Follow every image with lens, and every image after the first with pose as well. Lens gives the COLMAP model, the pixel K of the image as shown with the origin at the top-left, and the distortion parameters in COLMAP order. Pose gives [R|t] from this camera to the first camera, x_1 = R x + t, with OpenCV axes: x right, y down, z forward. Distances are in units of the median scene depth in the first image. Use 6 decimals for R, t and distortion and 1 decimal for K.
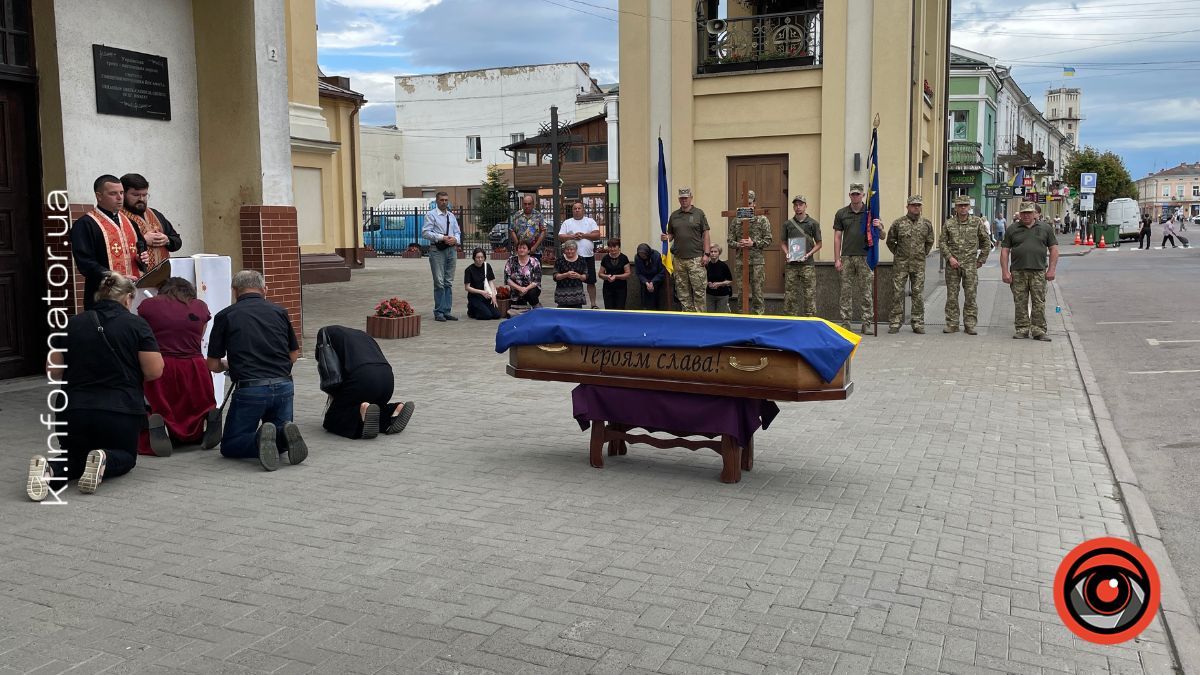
lens RADIAL K [[970.9, 0, 600.0], [0, 970.9, 337.5], [0, 0, 1]] dist [0.005488, -0.081510]
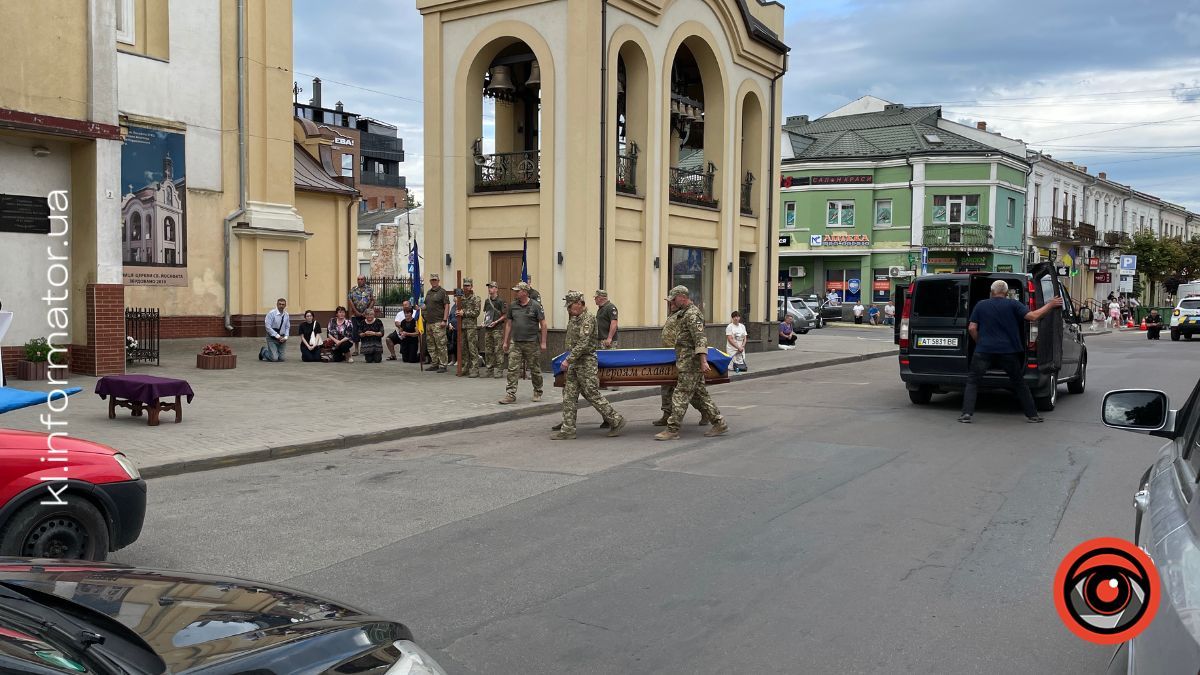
lens RADIAL K [[970.9, 0, 600.0], [0, 970.9, 337.5], [0, 0, 1]] dist [0.005488, -0.081510]
pose [[0.983416, 0.031078, -0.178681, 0.556341], [-0.043216, 0.996985, -0.064442, 0.019792], [0.176140, 0.071095, 0.981794, -0.336749]]
